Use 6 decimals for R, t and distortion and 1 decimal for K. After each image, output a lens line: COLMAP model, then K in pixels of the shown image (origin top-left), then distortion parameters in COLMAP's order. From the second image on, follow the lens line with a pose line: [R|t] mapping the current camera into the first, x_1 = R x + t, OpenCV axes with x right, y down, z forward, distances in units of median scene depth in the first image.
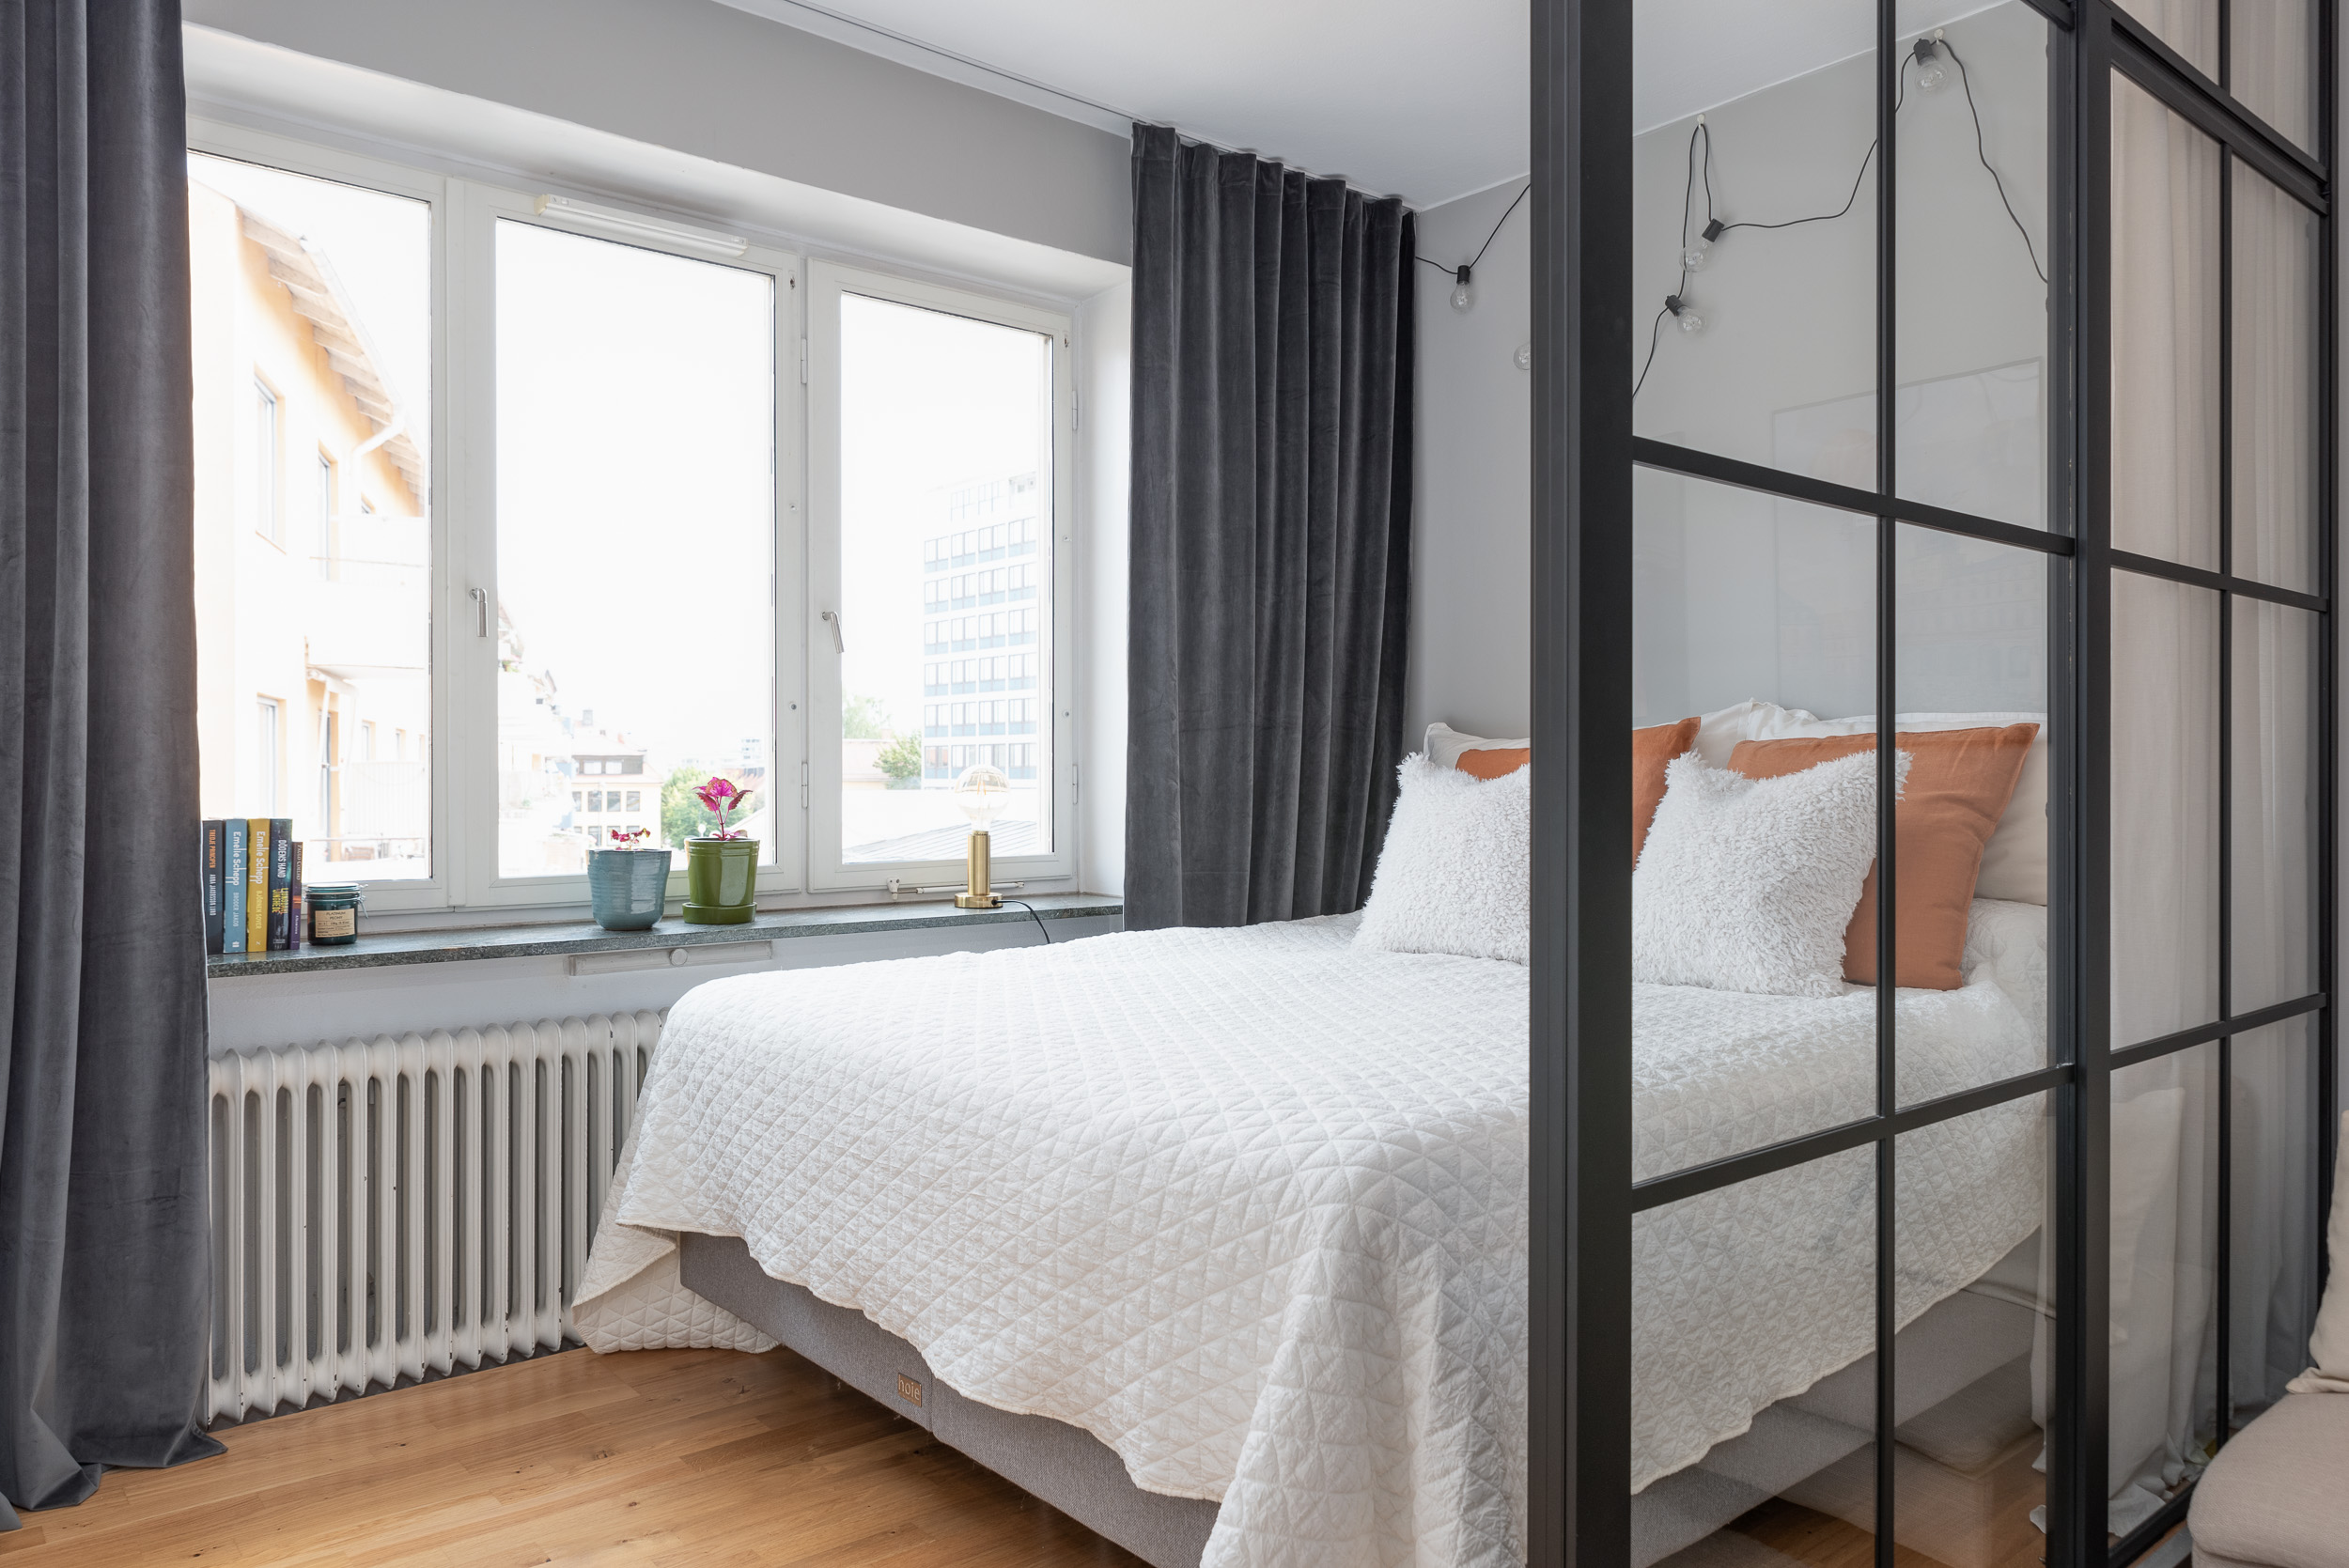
lens RADIAL K [[1582.6, 0, 1174.5], [0, 1582.6, 784.0], [0, 0, 1]] dist [0.009221, 0.004008]
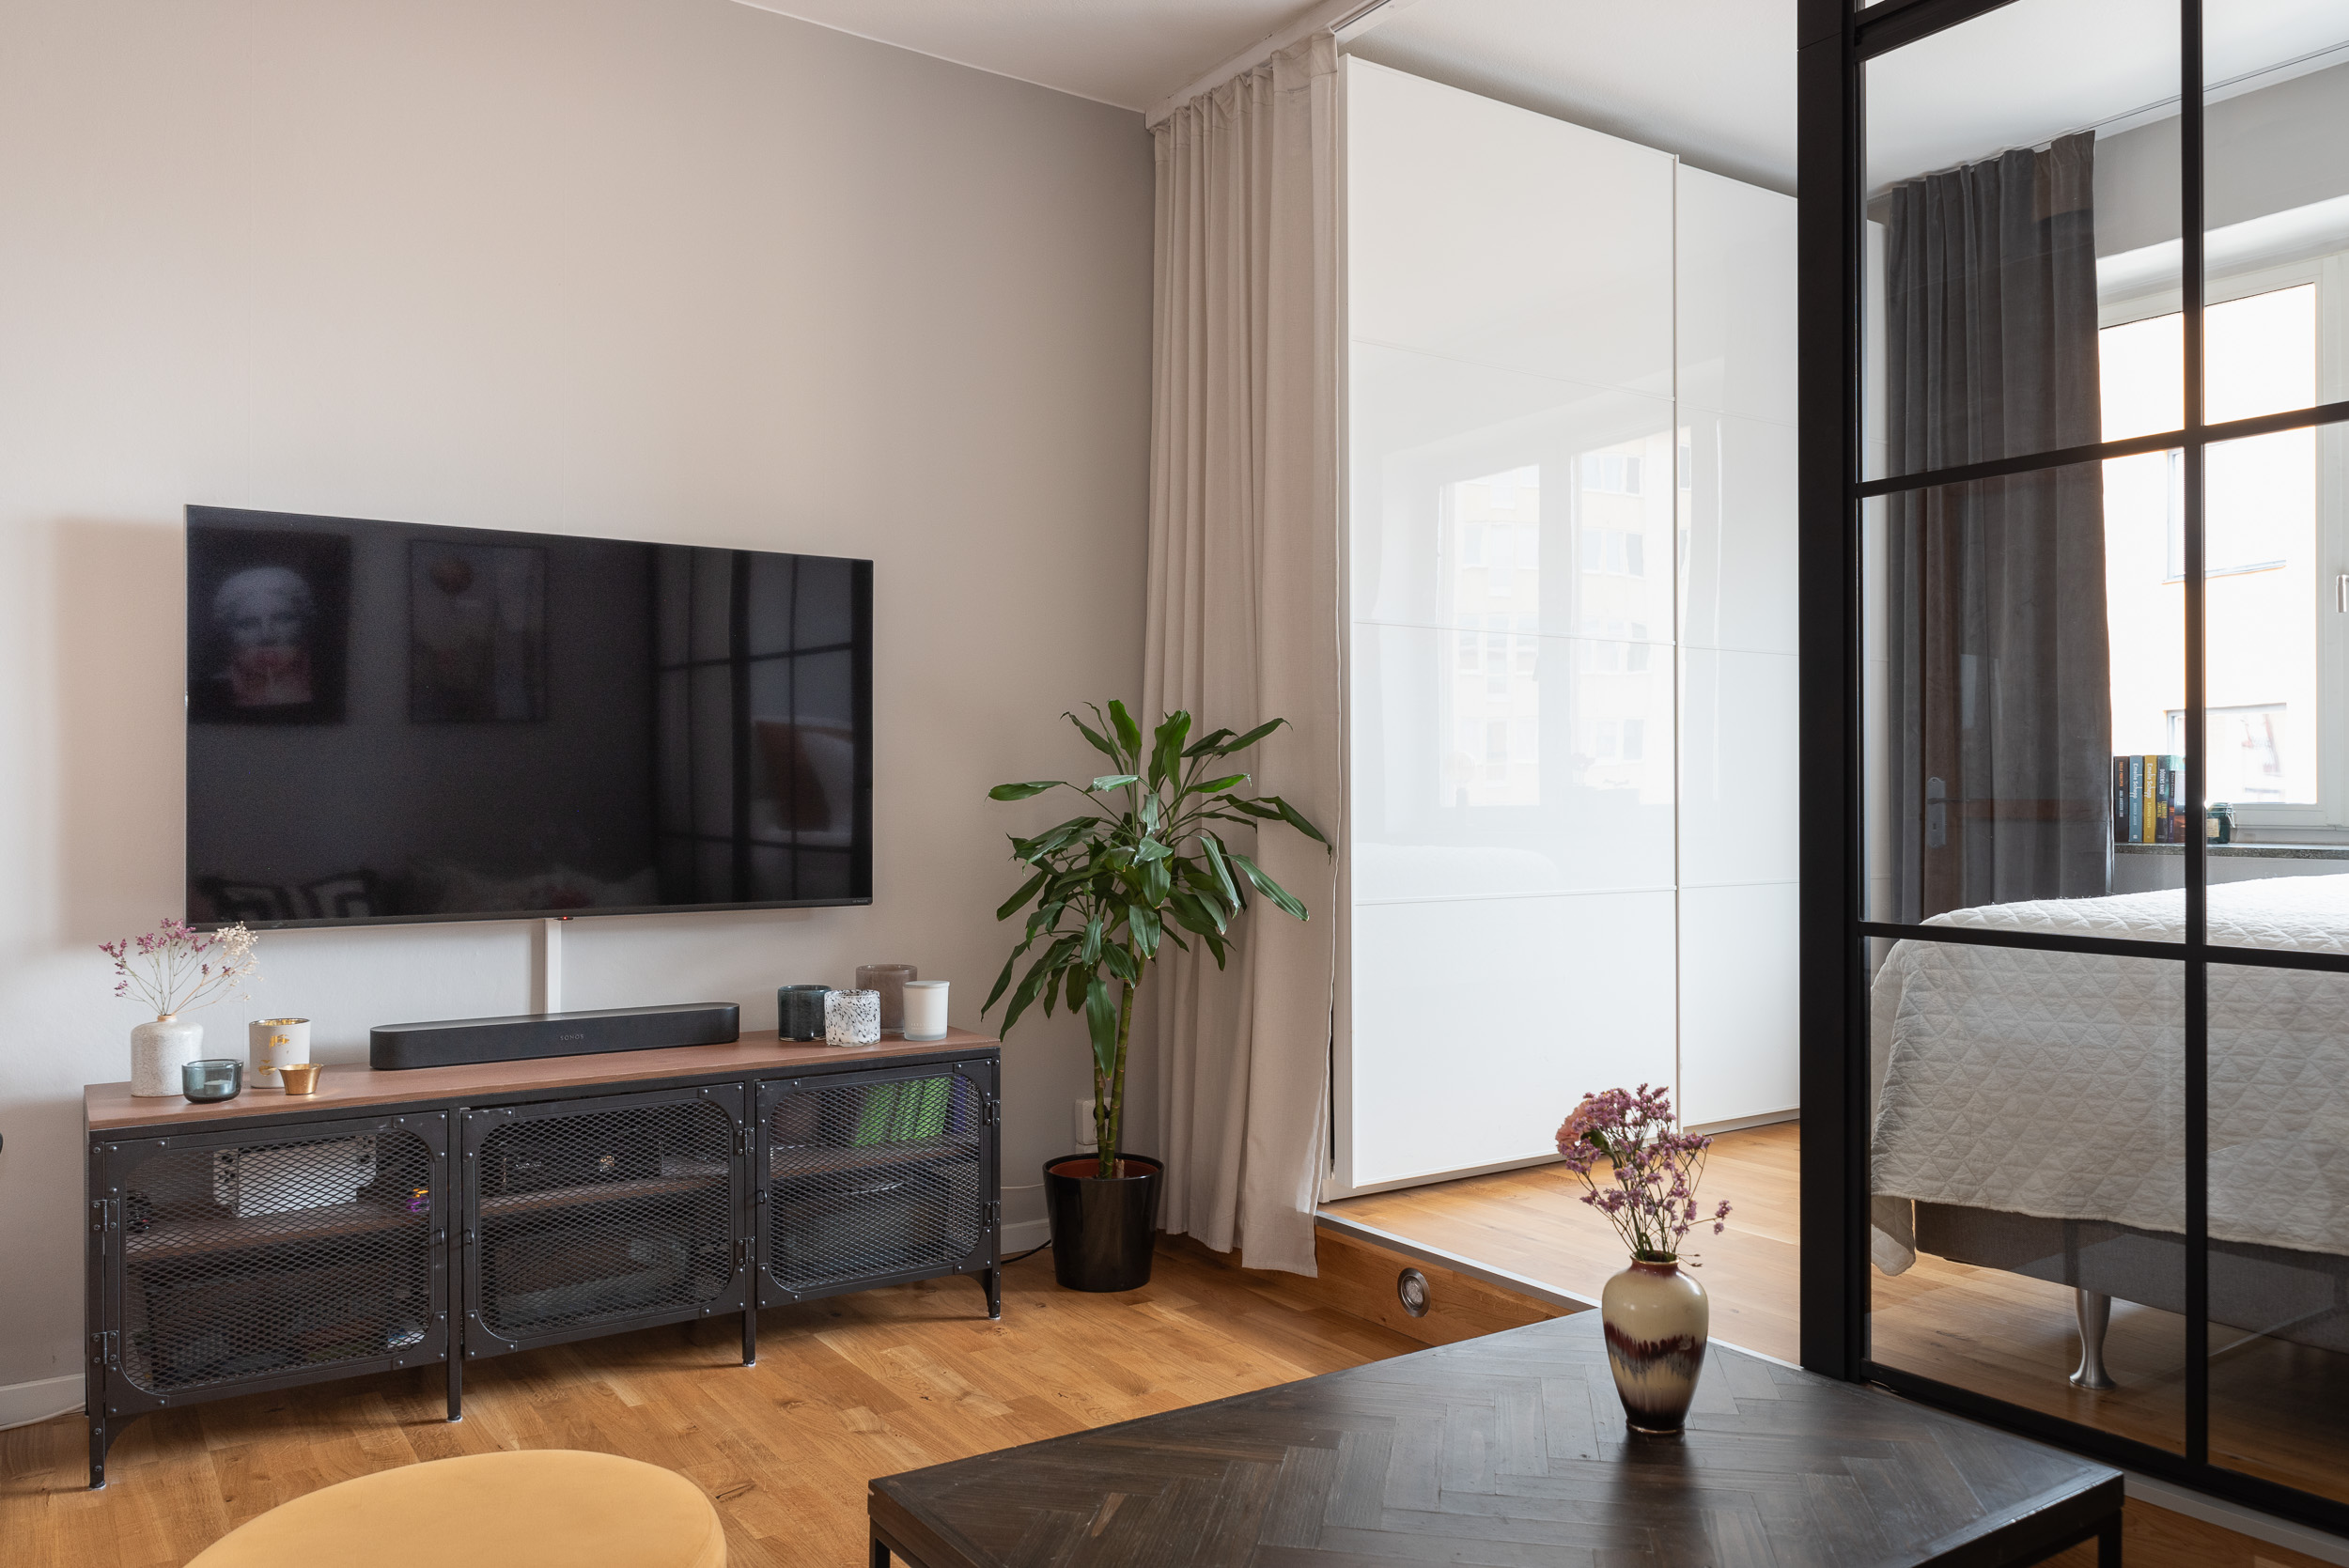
lens RADIAL K [[1798.8, 0, 1174.5], [0, 1798.8, 784.0], [0, 0, 1]] dist [0.053336, -0.001072]
pose [[-0.072350, -0.004399, -0.997370, 1.175434], [-0.005064, 0.999979, -0.004043, 0.060006], [0.997366, 0.004758, -0.072371, 0.205034]]
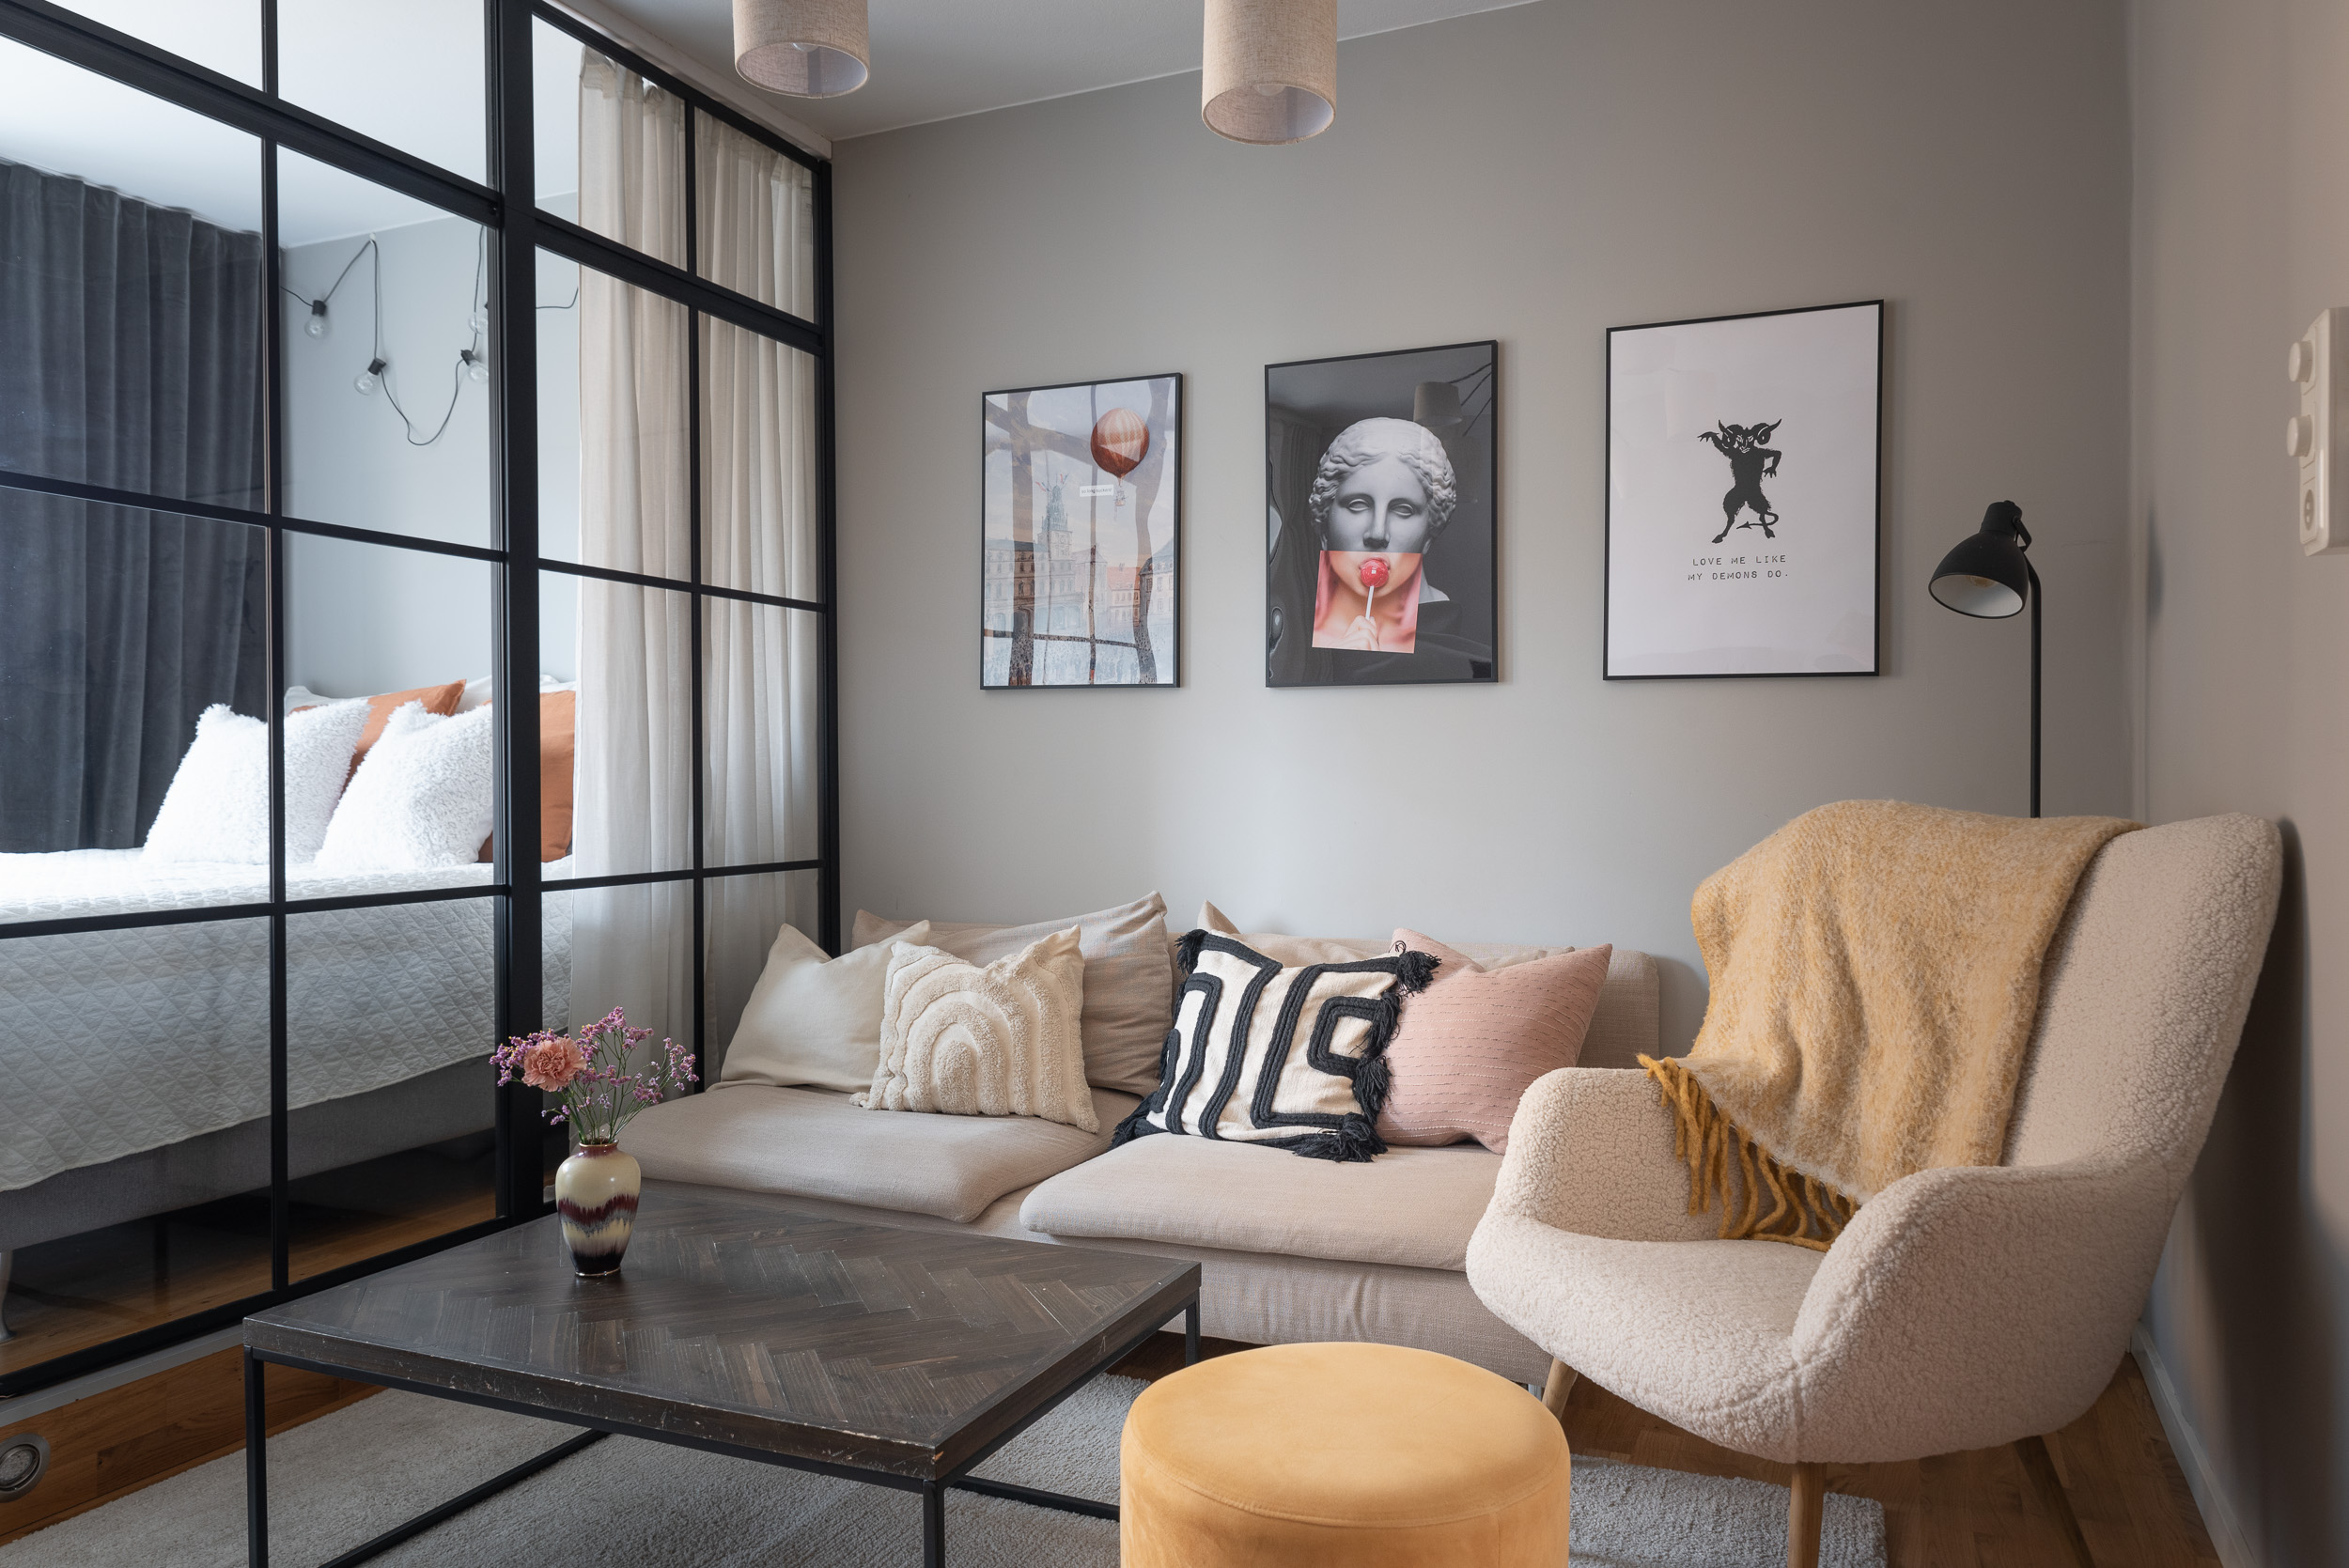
lens RADIAL K [[1582.6, 0, 1174.5], [0, 1582.6, 784.0], [0, 0, 1]] dist [0.009221, 0.004008]
pose [[0.896047, -0.006637, 0.443910, 0.340296], [0.007994, 0.999967, -0.001185, 0.061326], [-0.443887, 0.004611, 0.896071, -0.520685]]
